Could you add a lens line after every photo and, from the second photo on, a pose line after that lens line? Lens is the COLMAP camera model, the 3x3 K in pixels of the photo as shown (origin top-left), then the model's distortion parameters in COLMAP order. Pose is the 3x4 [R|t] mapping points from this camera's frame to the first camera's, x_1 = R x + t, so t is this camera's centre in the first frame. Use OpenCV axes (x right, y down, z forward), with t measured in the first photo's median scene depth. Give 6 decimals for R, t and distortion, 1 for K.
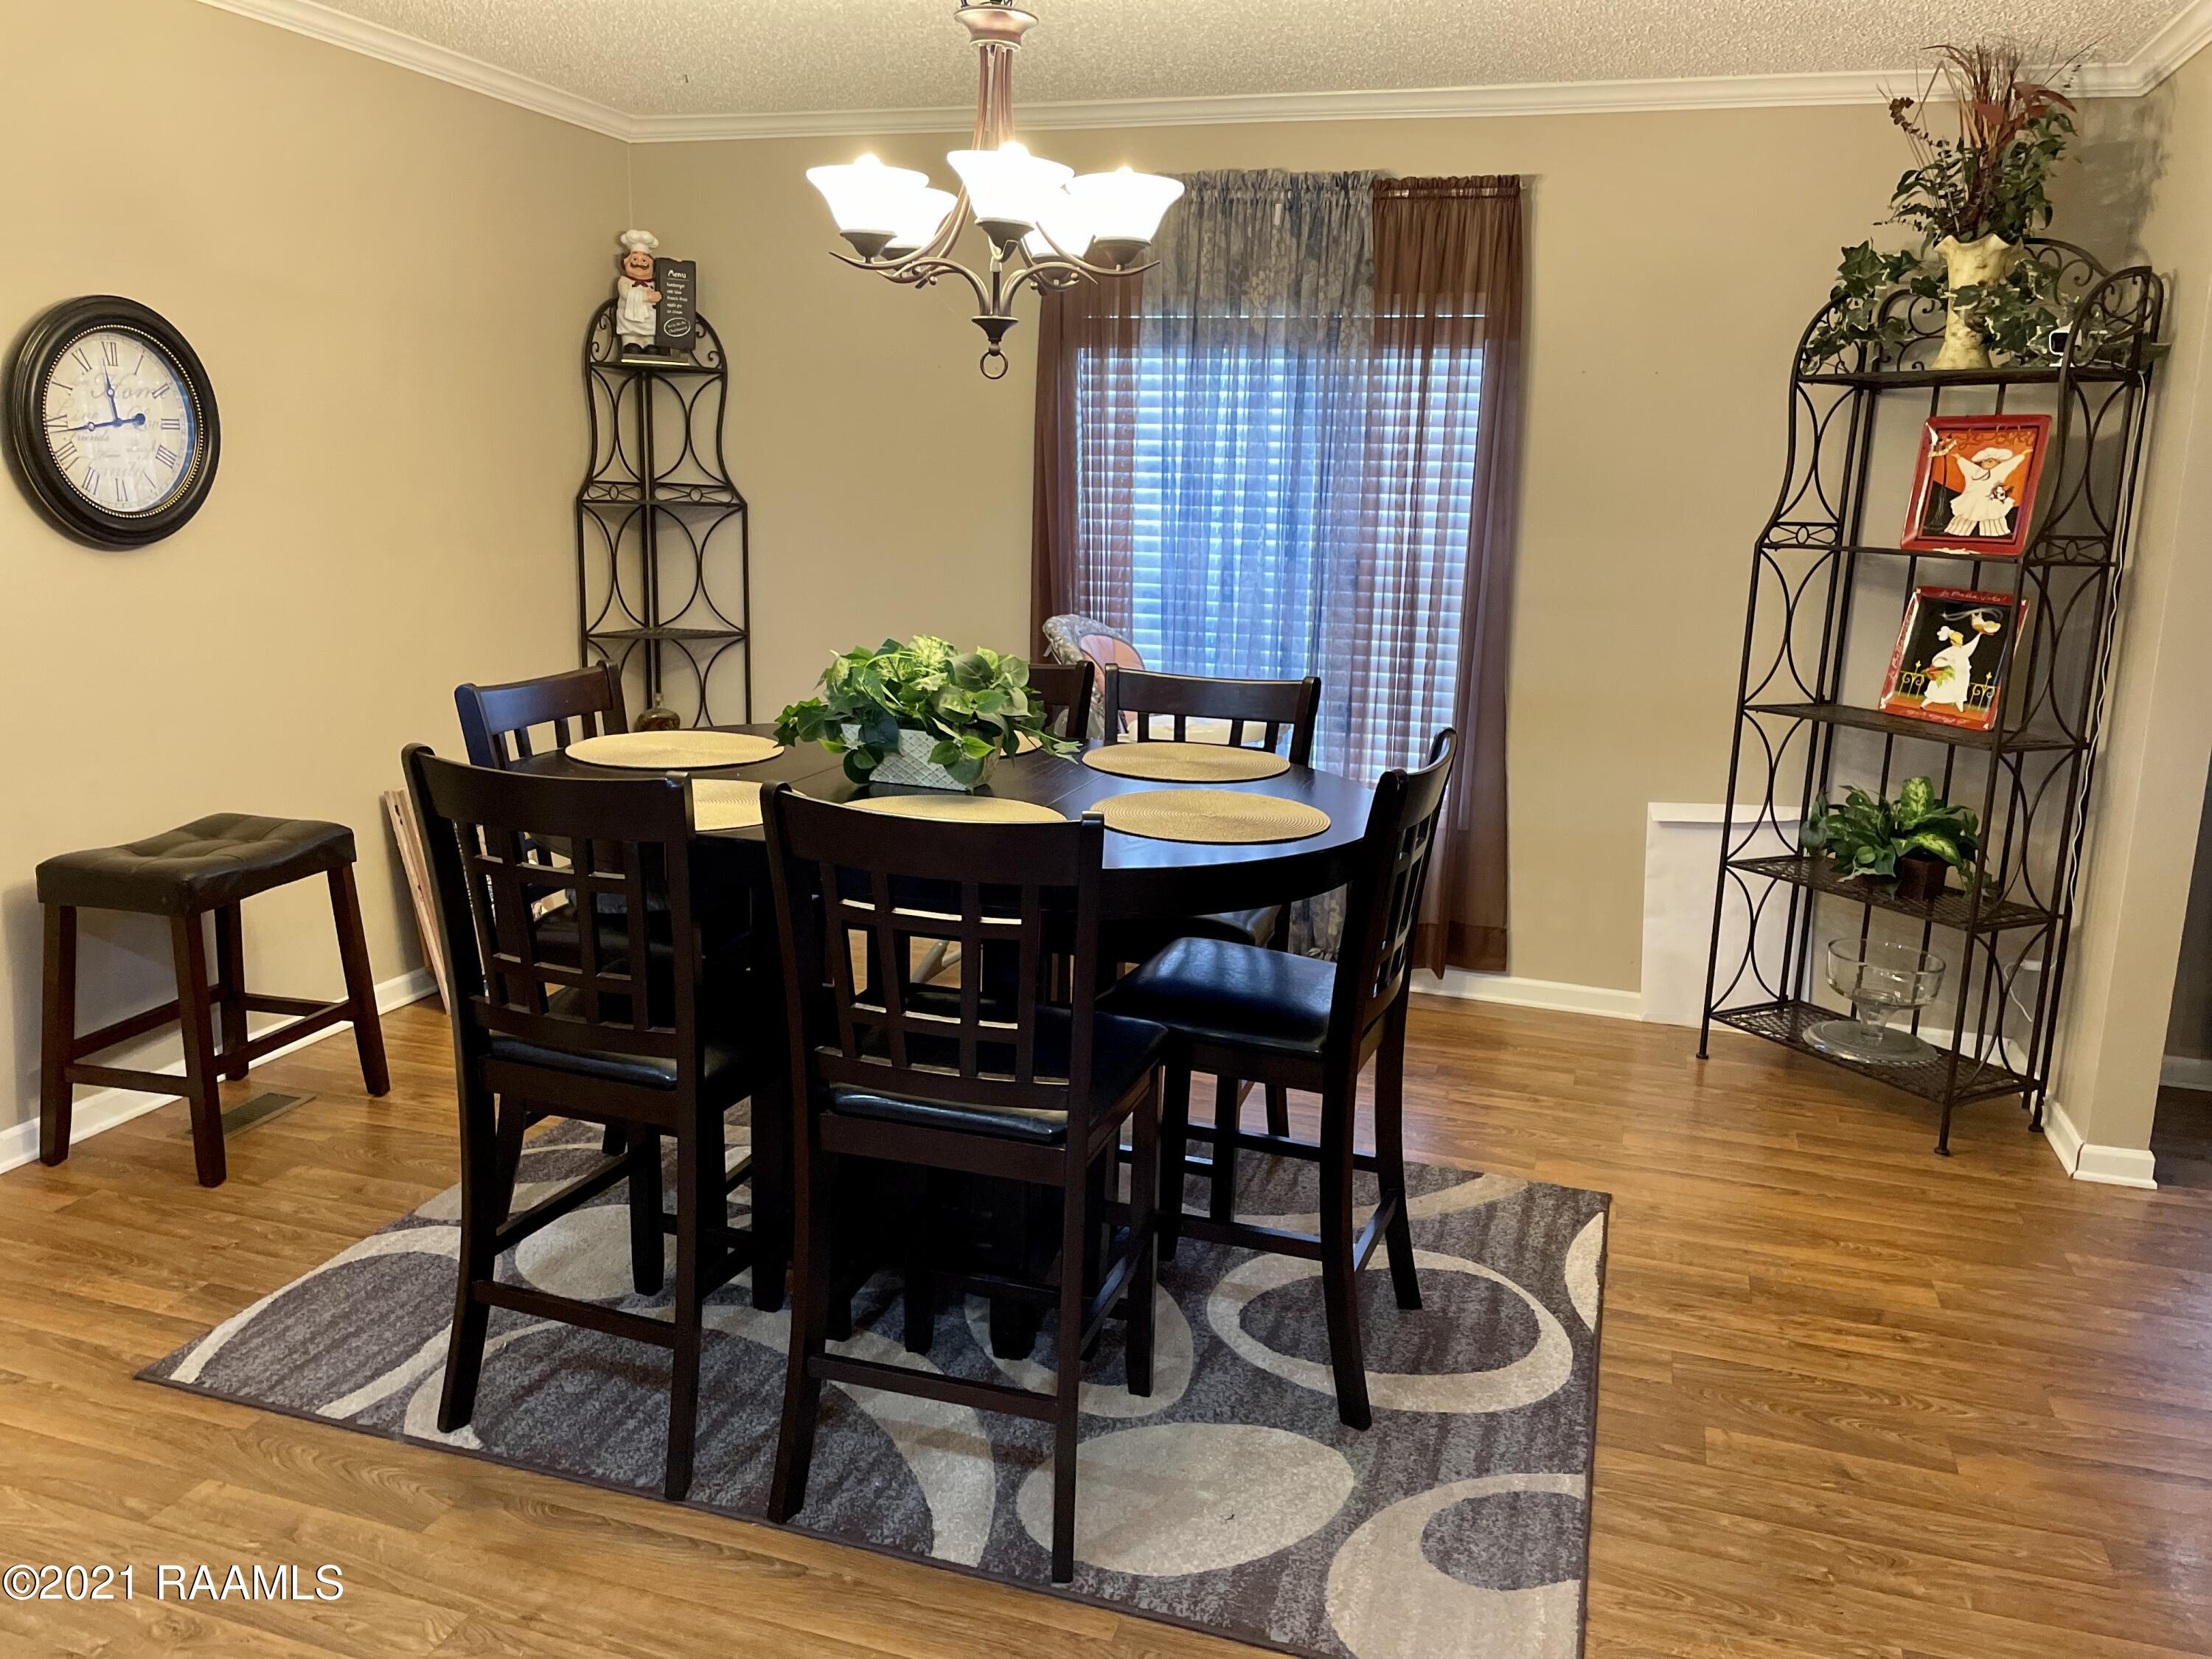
lens RADIAL K [[1680.4, 0, 1103.6], [0, 1680.4, 822.6], [0, 0, 1]] dist [0.041173, -0.064418]
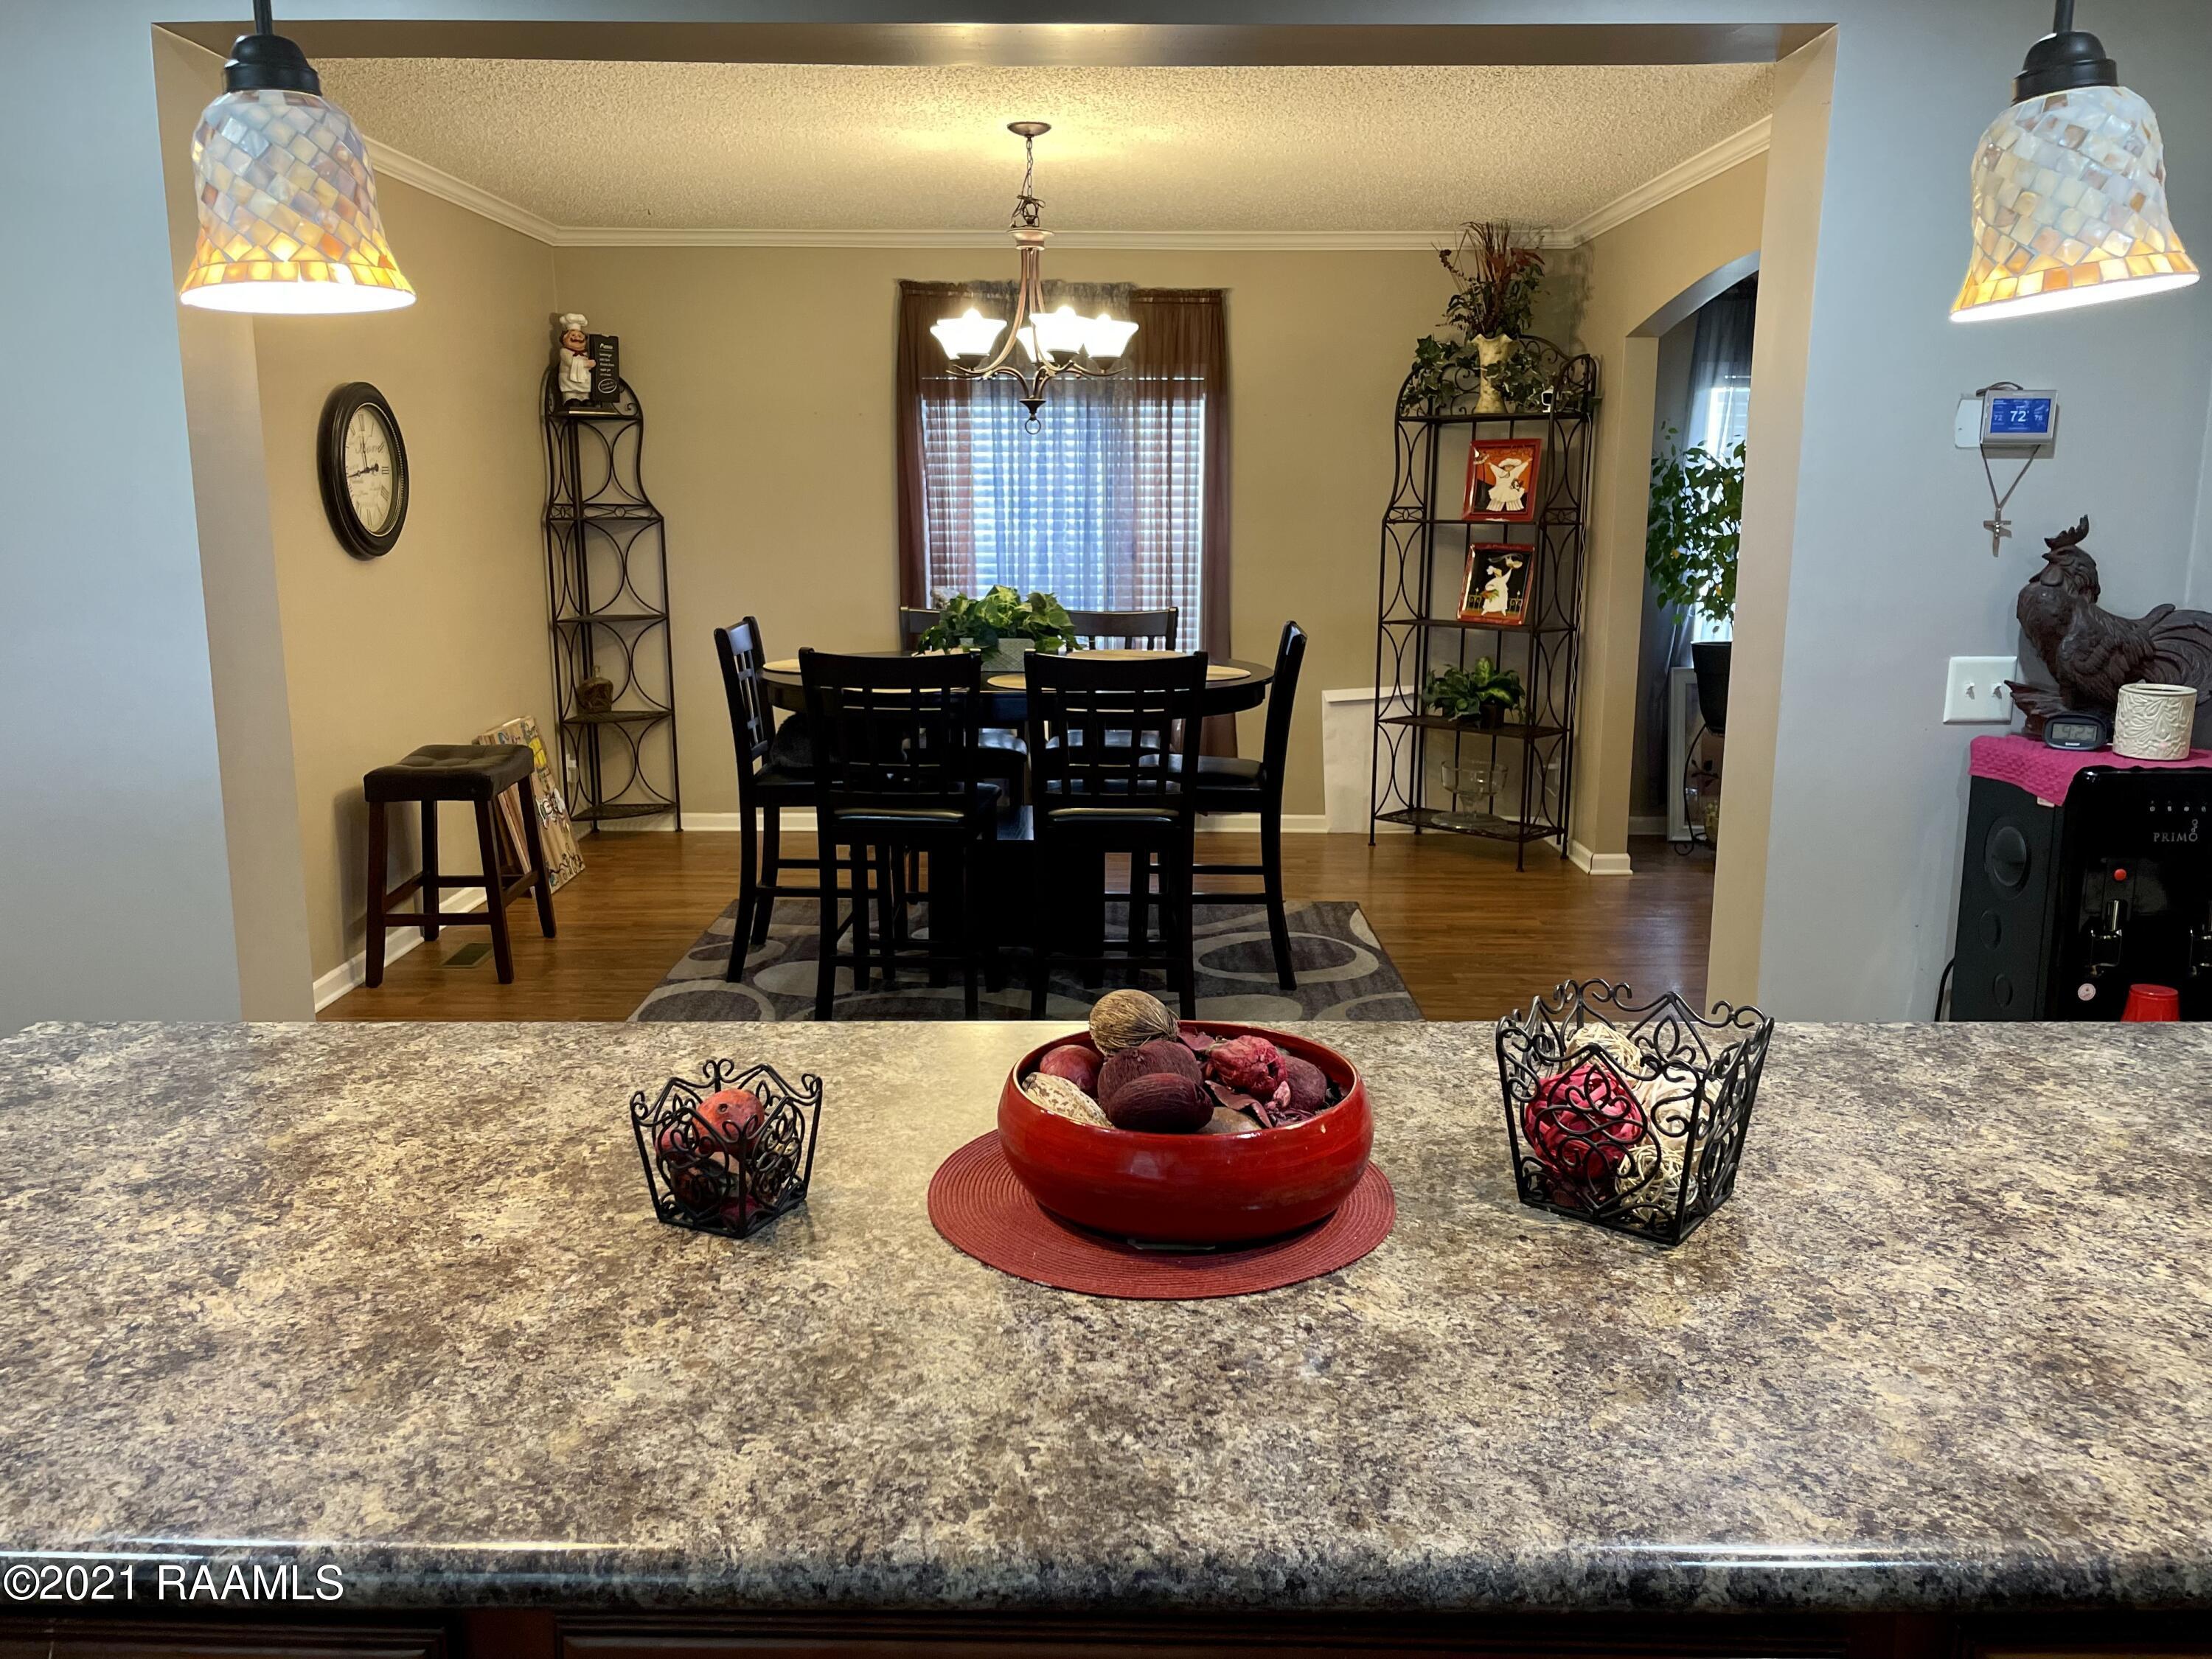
lens RADIAL K [[1680.4, 0, 1104.6], [0, 1680.4, 835.8], [0, 0, 1]] dist [0.041173, -0.064418]
pose [[0.952260, -0.087749, 0.292407, -0.368544], [0.086851, 0.996092, 0.016077, 0.087800], [-0.292675, 0.010087, 0.956159, -0.467436]]
